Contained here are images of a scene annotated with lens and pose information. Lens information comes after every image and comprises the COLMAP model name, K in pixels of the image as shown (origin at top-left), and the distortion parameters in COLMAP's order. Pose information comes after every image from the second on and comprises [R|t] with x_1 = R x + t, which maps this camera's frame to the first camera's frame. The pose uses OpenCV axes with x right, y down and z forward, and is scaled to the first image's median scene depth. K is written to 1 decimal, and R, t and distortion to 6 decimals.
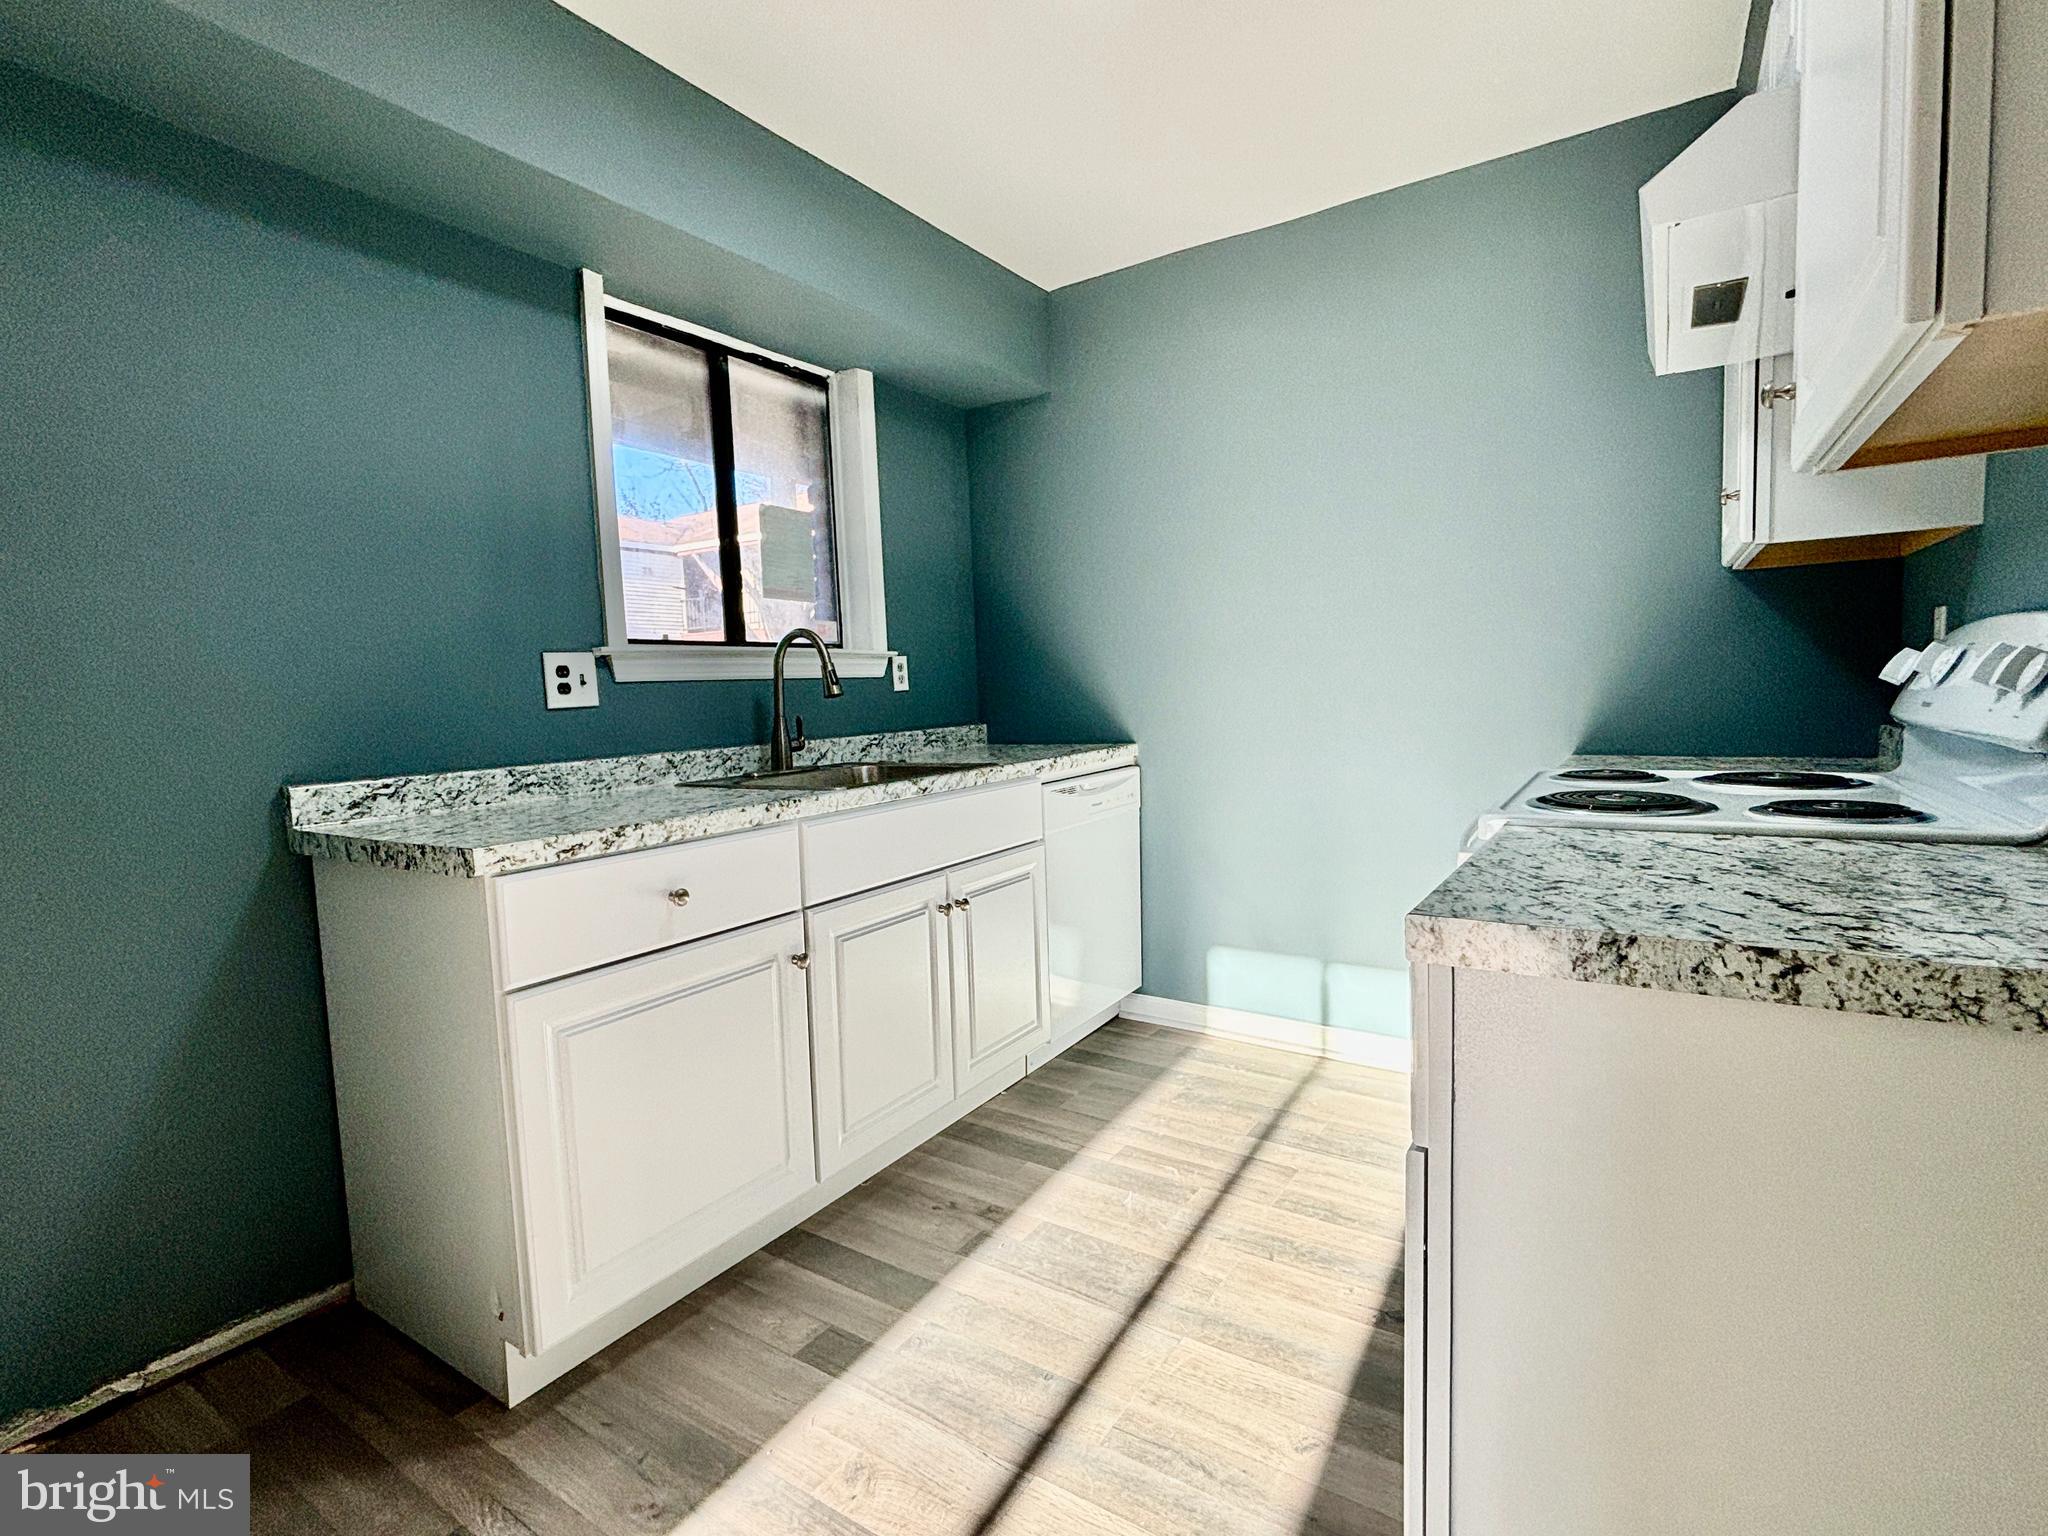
lens RADIAL K [[975.0, 0, 1023.2], [0, 975.0, 769.3], [0, 0, 1]] dist [-0.000946, 0.000821]
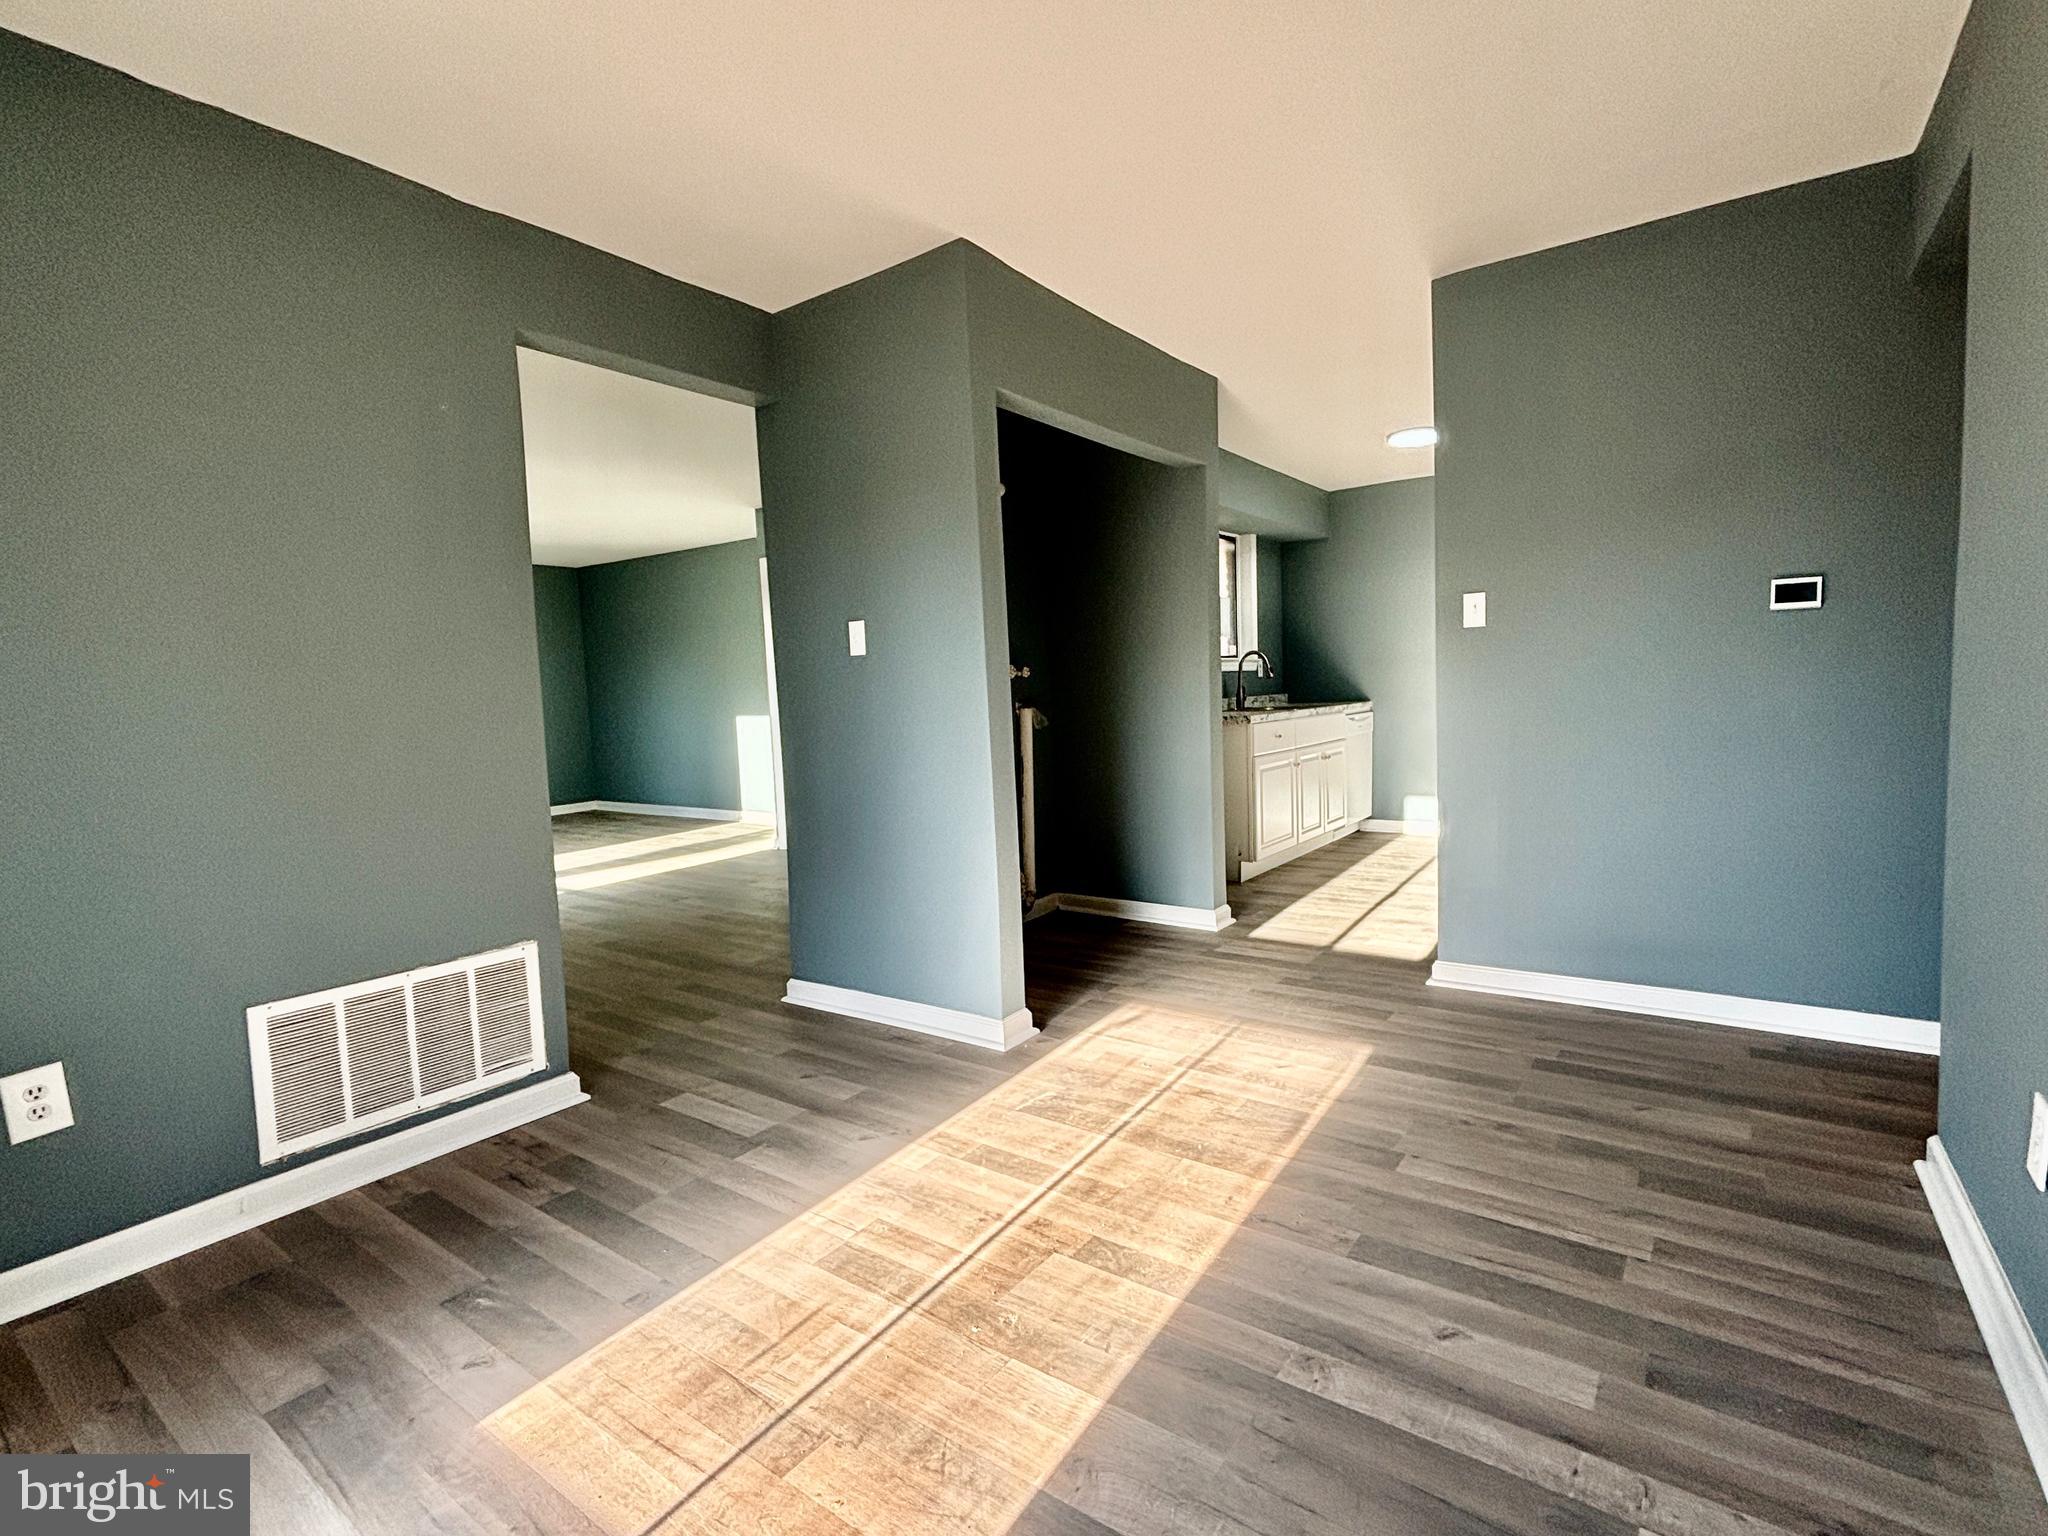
lens RADIAL K [[968.2, 0, 1023.3], [0, 968.2, 763.1], [0, 0, 1]] dist [0.015554, -0.000576]
pose [[0.998964, -0.000636, -0.045500, -0.803948], [0.000363, 0.999982, -0.005998, 0.179910], [0.045503, 0.005976, 0.998946, -1.708523]]
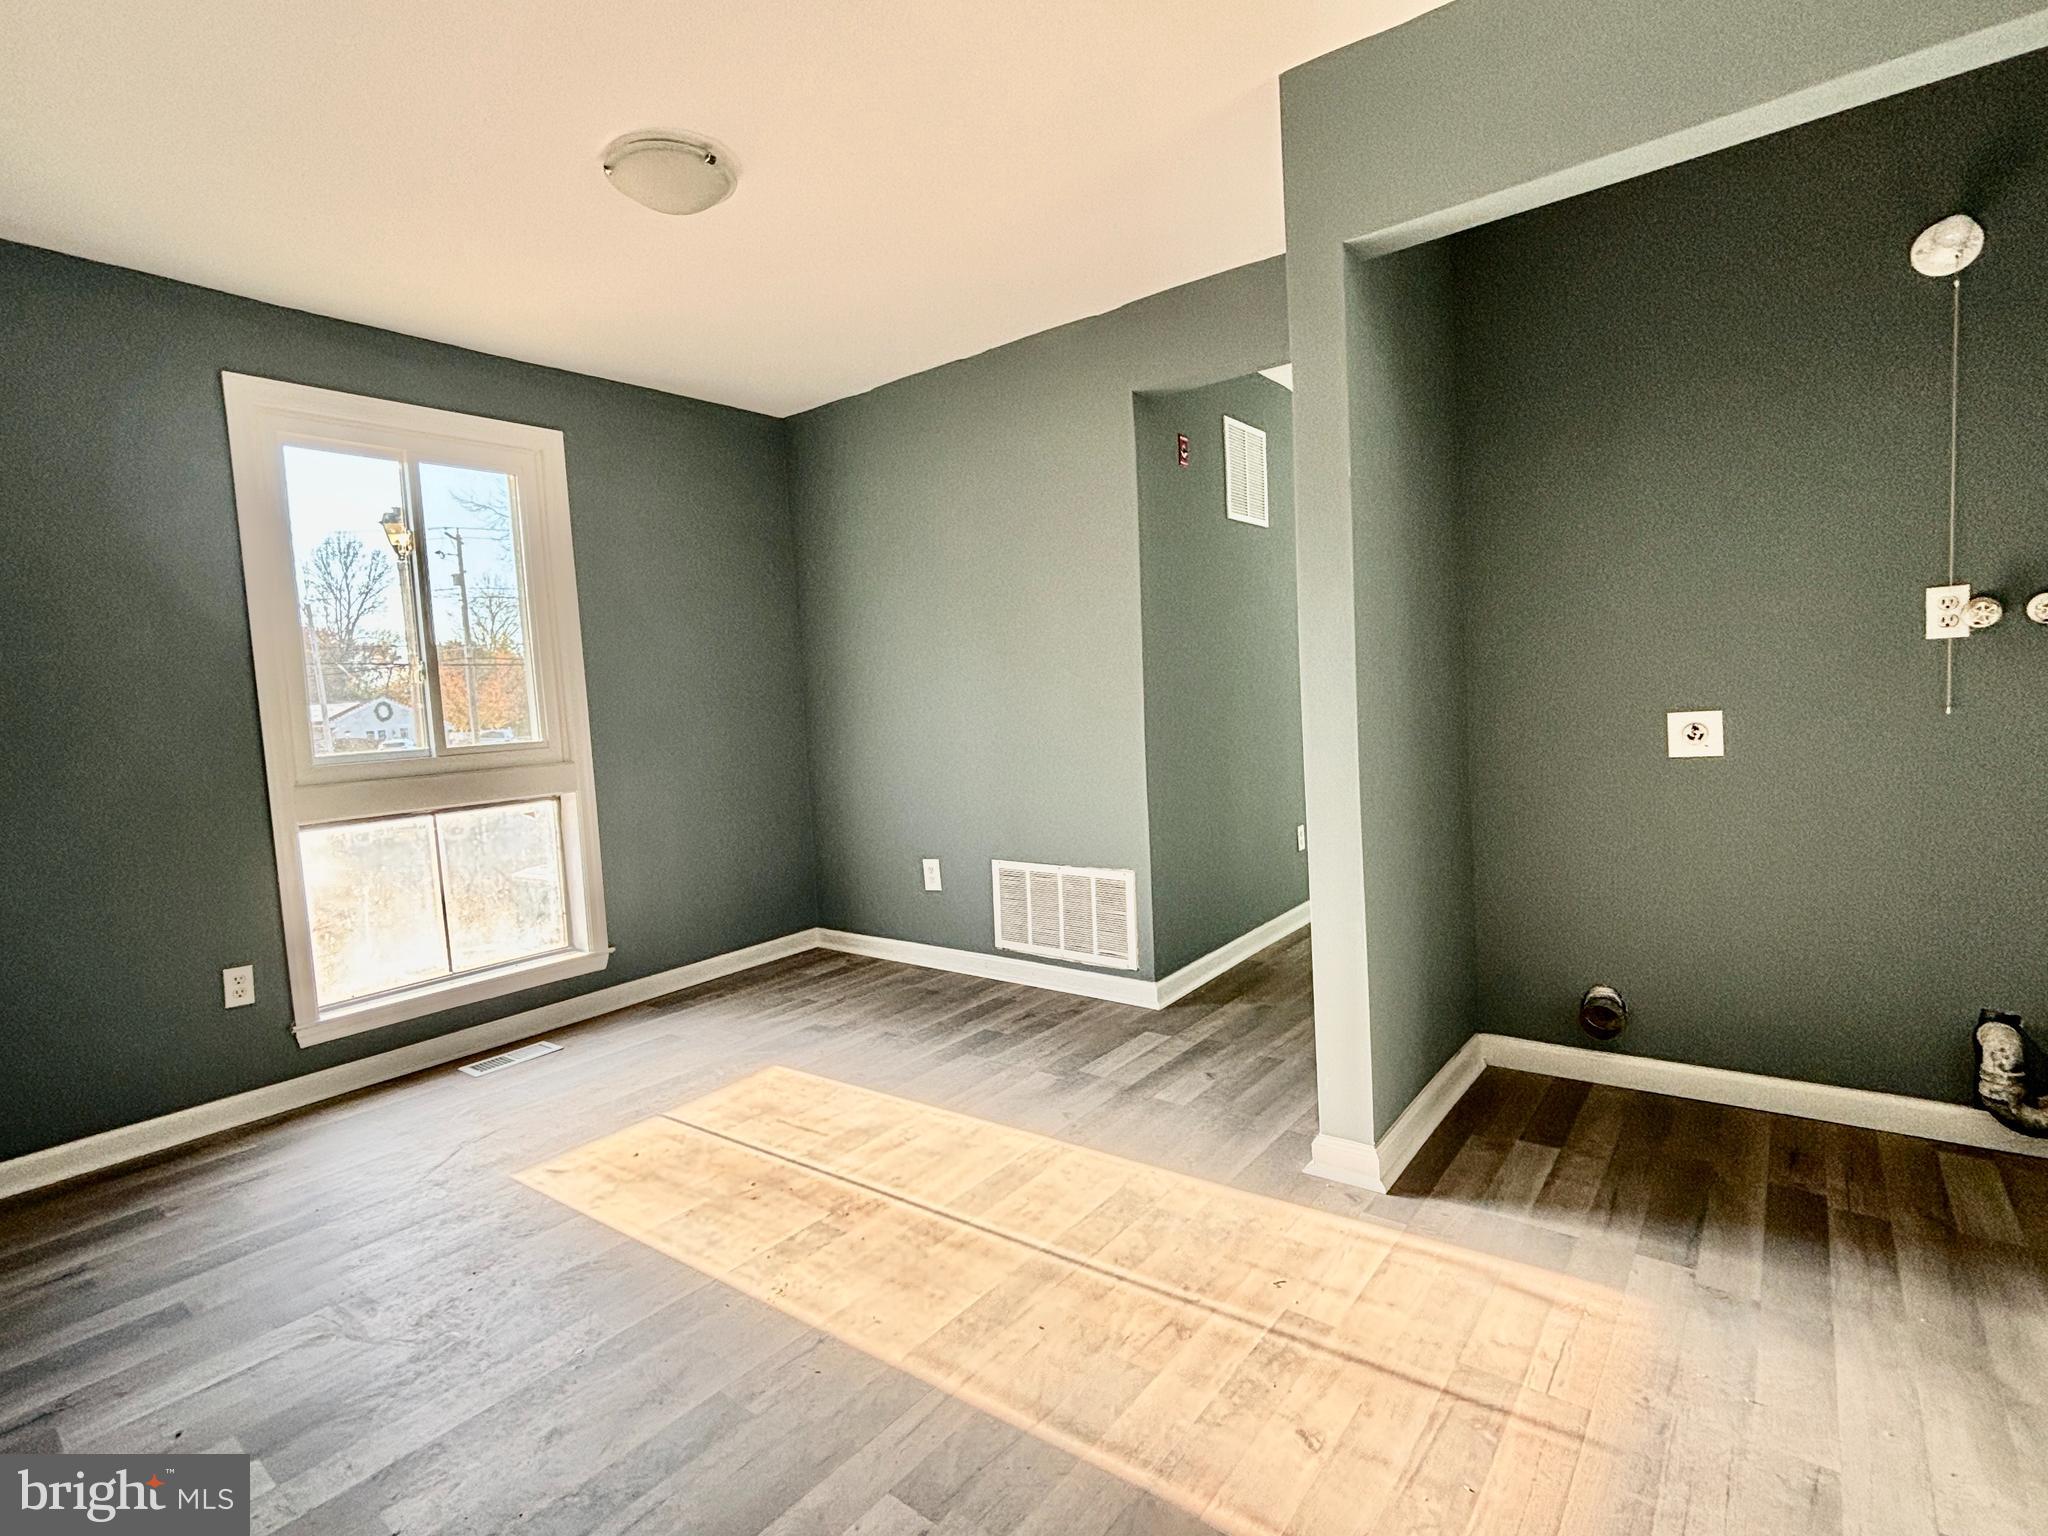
lens RADIAL K [[975.0, 0, 1023.2], [0, 975.0, 769.3], [0, 0, 1]] dist [-0.000946, 0.000821]
pose [[-0.086927, 0.117871, -0.989217, 0.066683], [-0.024556, 0.992420, 0.120410, 0.048924], [0.995912, 0.034758, -0.083374, -0.593814]]
